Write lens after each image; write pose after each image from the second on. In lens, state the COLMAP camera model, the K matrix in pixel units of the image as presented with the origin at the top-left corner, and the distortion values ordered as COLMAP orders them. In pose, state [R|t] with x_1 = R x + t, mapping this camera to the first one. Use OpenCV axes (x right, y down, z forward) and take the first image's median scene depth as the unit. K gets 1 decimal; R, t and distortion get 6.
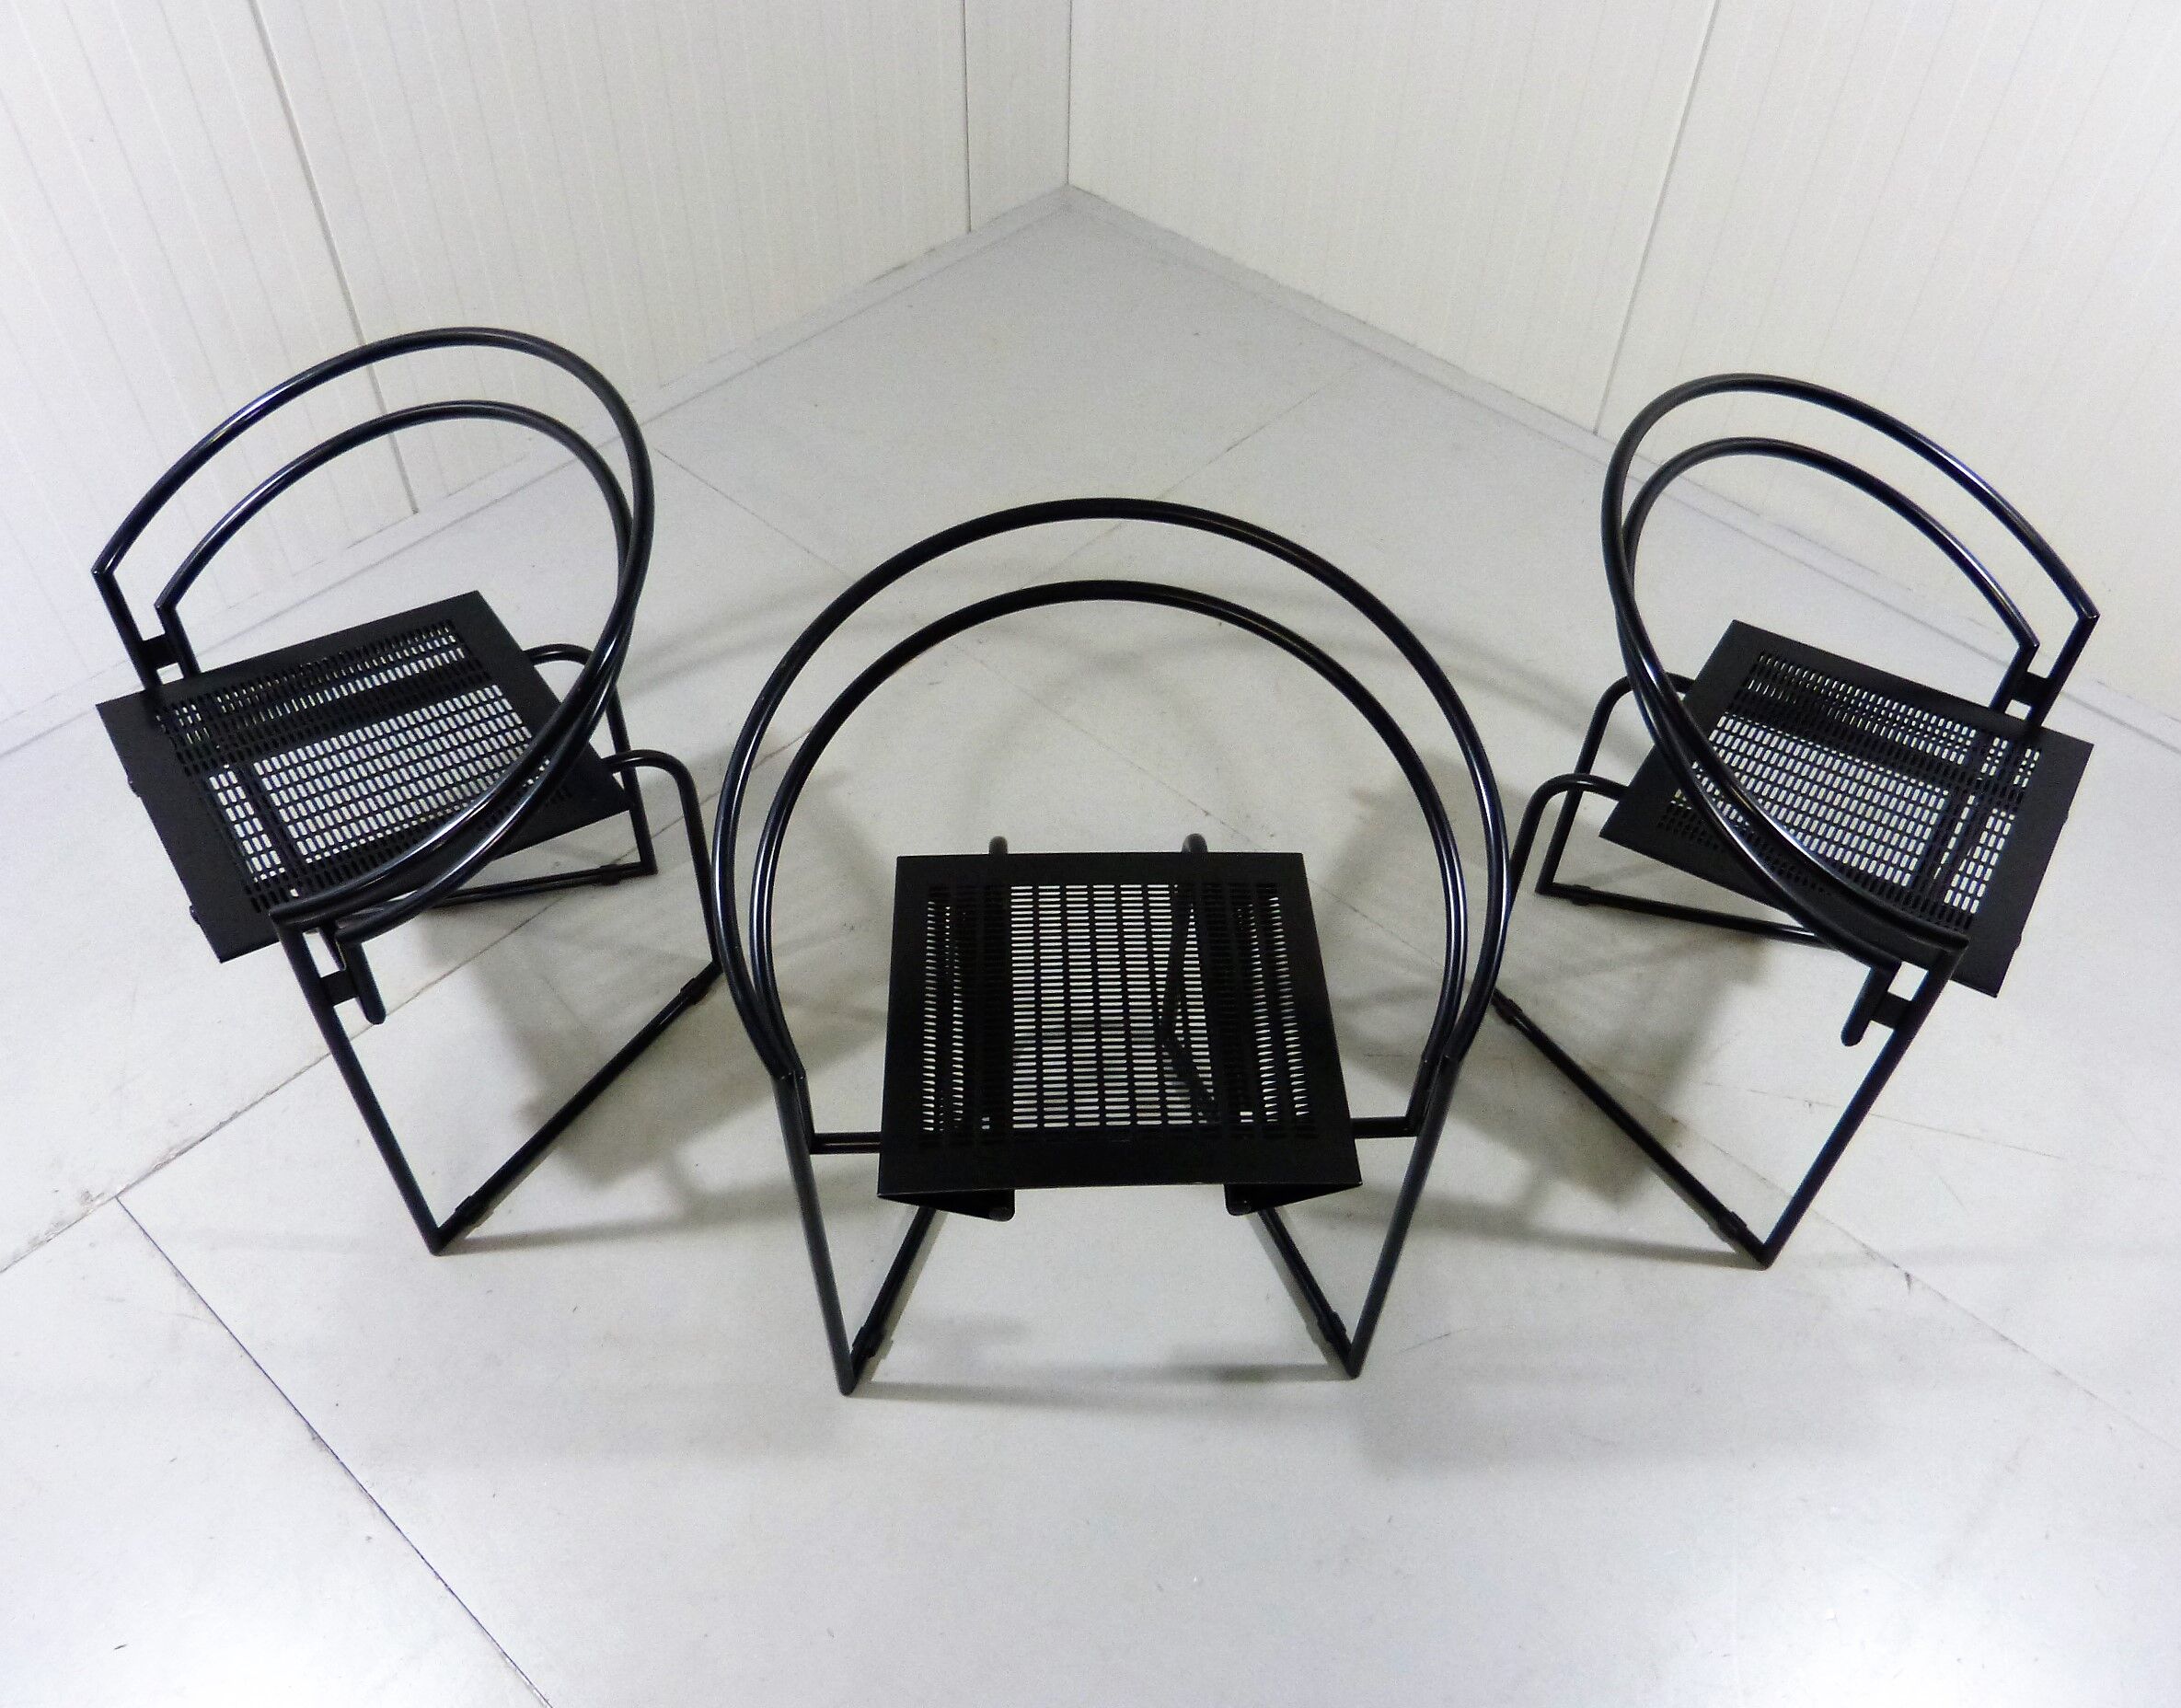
lens RADIAL K [[1748.2, 0, 1132.6], [0, 1748.2, 840.6], [0, 0, 1]] dist [-0.006906, 0.011482]
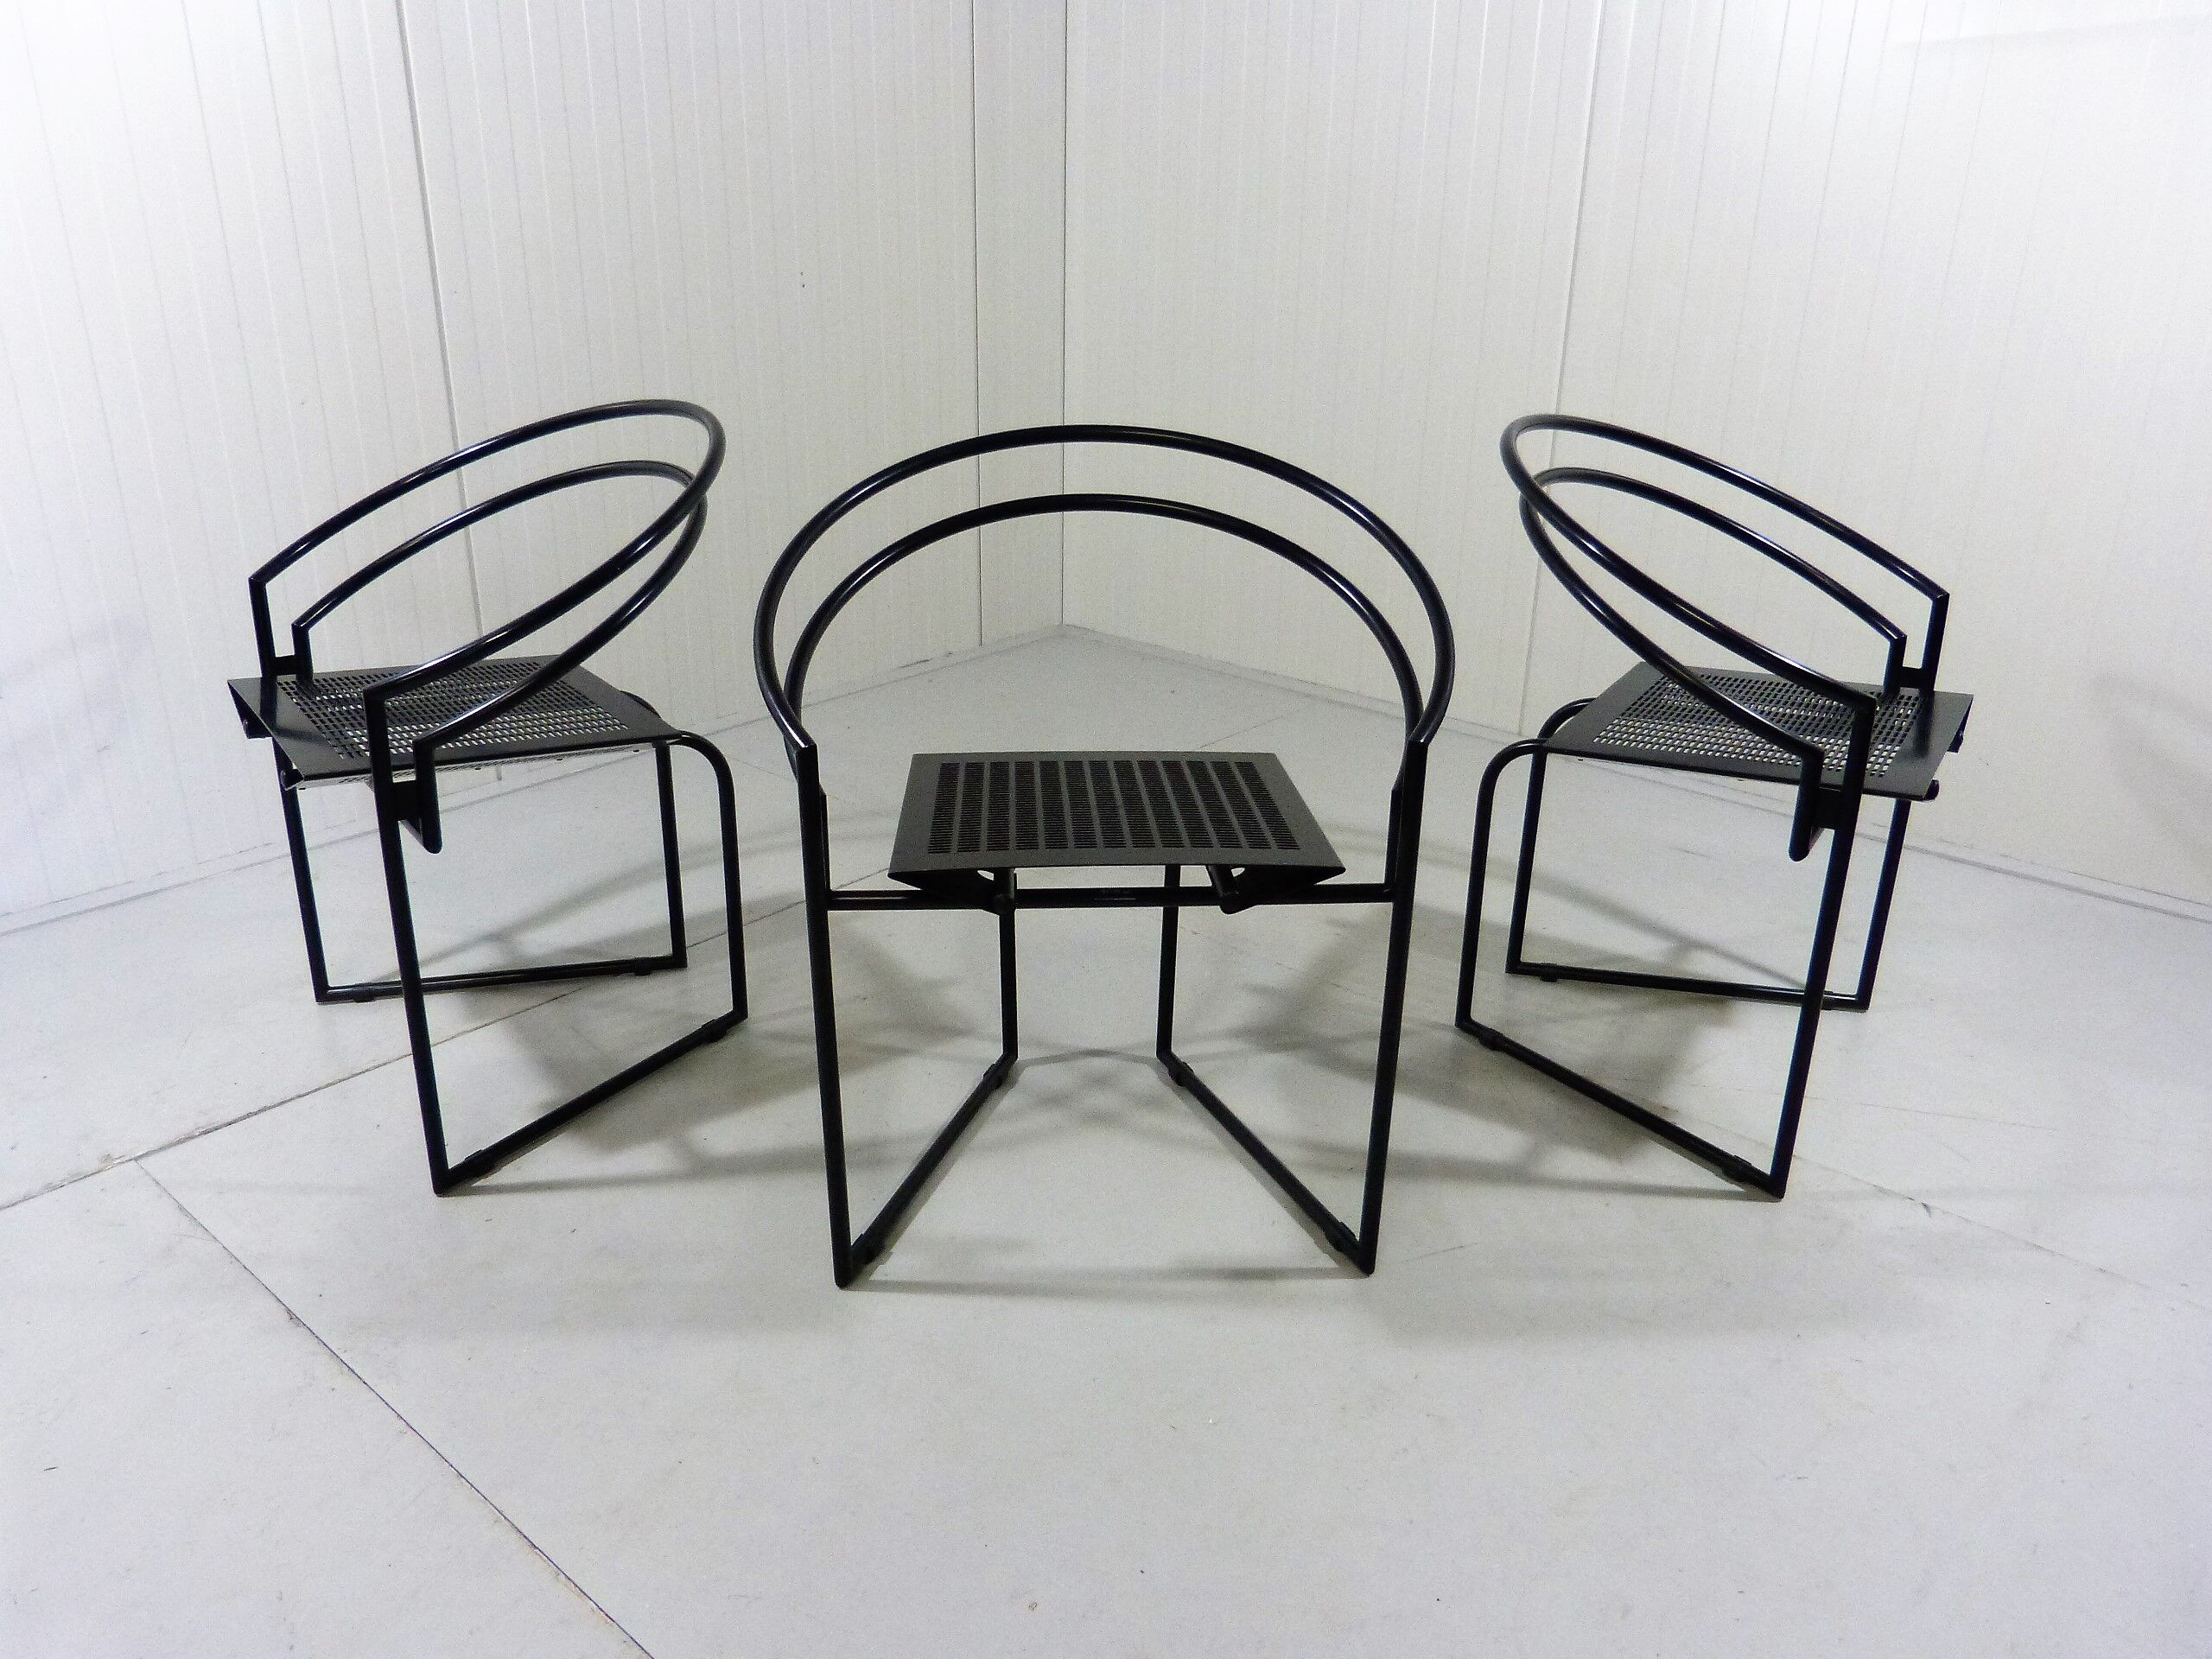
lens RADIAL K [[1635.1, 0, 1098.5], [0, 1635.1, 835.0], [0, 0, 1]] dist [0.000636, -0.004244]
pose [[0.999569, -0.026765, -0.012036, -0.004357], [0.018901, 0.900876, -0.433665, 0.473240], [0.022450, 0.433250, 0.900994, 0.074528]]
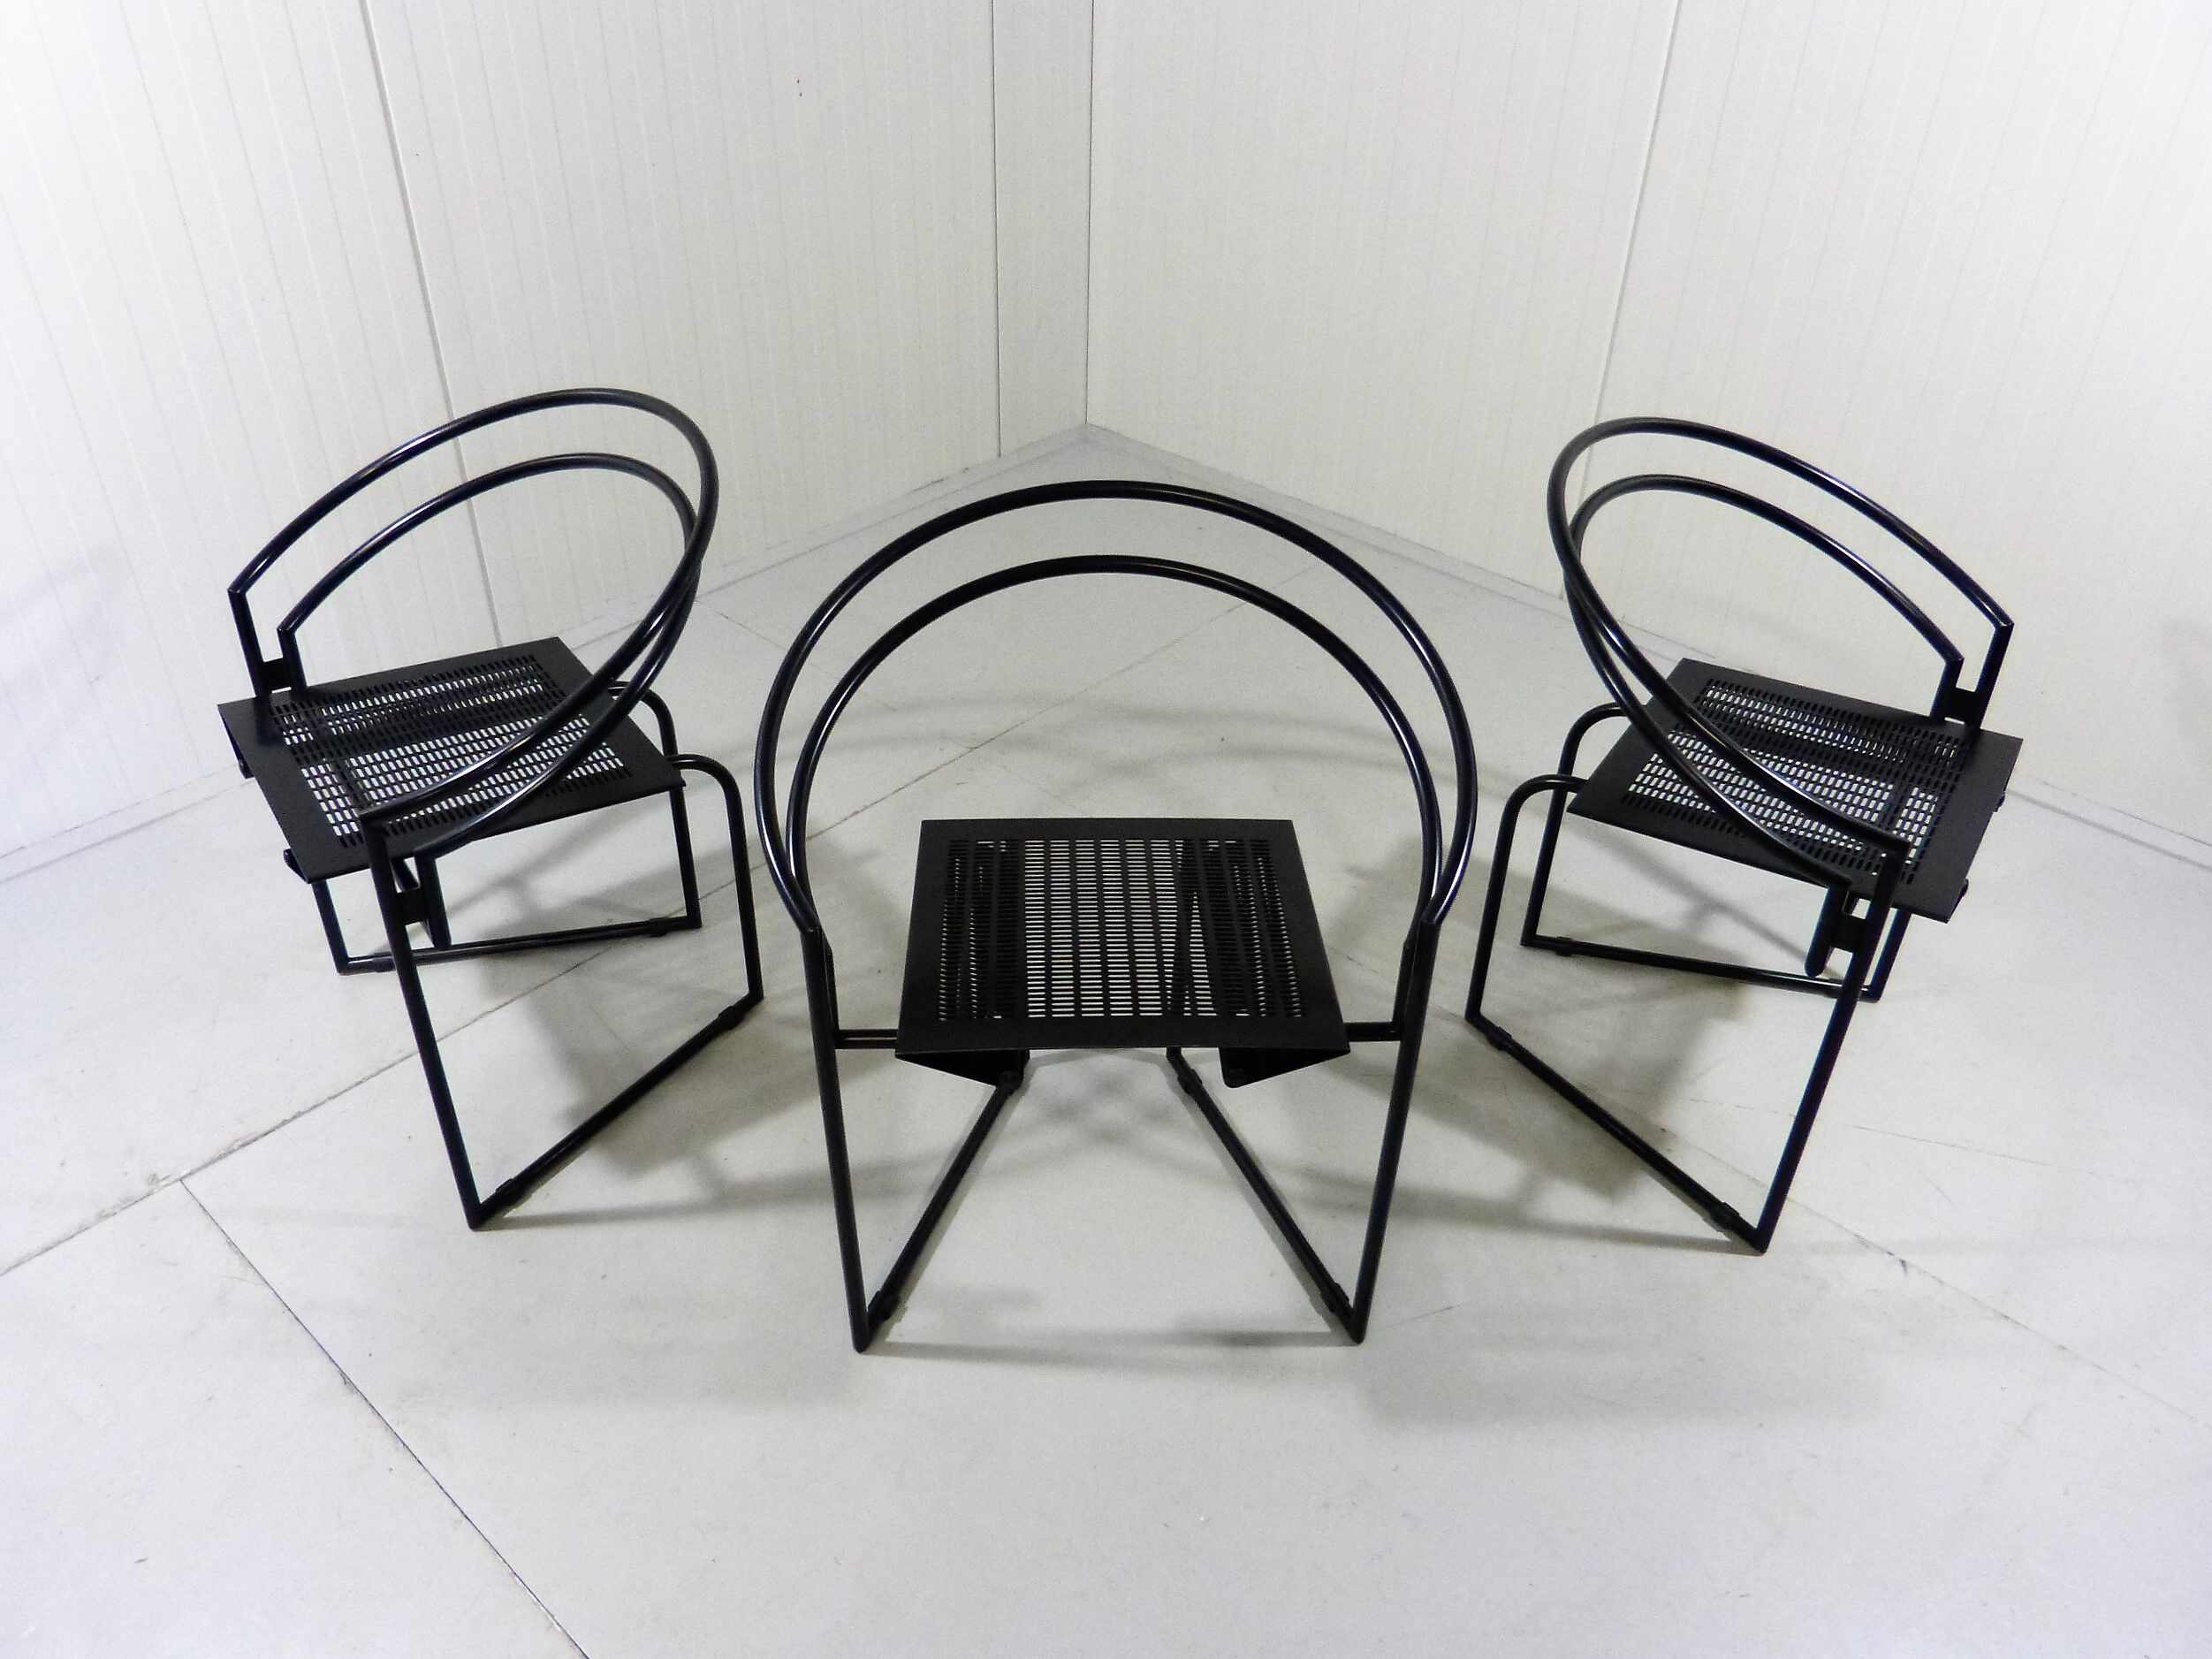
lens RADIAL K [[1674.7, 0, 1106.0], [0, 1674.7, 829.5], [0, 0, 1]] dist [-0.004166, 0.007039]
pose [[0.999541, -0.007380, -0.029379, 0.010952], [0.000937, 0.976942, -0.213503, 0.221060], [0.030277, 0.213378, 0.976500, -0.020497]]
